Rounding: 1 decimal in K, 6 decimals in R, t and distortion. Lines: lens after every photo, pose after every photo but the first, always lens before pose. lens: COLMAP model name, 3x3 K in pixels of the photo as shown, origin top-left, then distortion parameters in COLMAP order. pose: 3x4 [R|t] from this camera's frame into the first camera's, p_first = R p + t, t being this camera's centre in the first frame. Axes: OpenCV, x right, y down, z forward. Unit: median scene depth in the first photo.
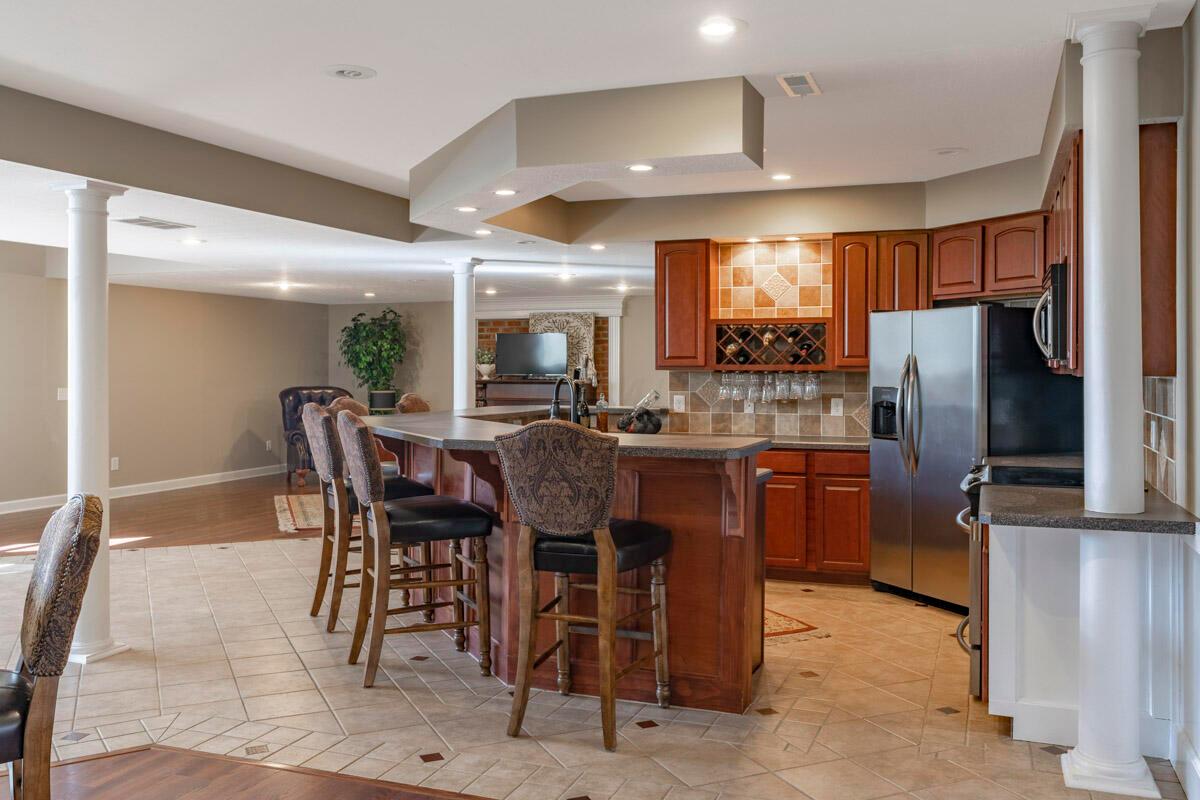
lens RADIAL K [[1109.2, 0, 600.0], [0, 1109.2, 400.0], [0, 0, 1]] dist [-0.001274, -0.001438]
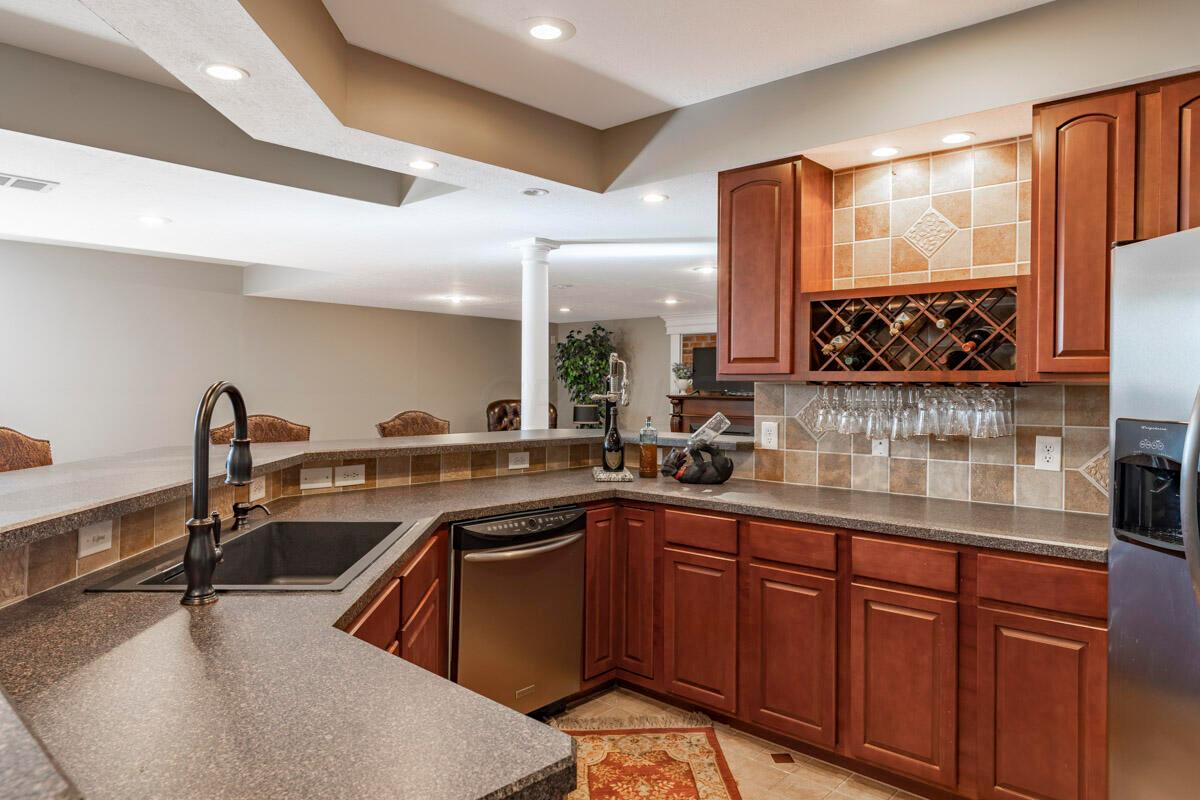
lens RADIAL K [[789.1, 0, 600.0], [0, 789.1, 400.0], [0, 0, 1]] dist [-0.005258, 0.000715]
pose [[0.929110, 0.014561, -0.369516, 0.154441], [-0.019207, 0.999776, -0.008898, -0.011282], [0.369304, 0.015364, 0.929182, 0.576660]]
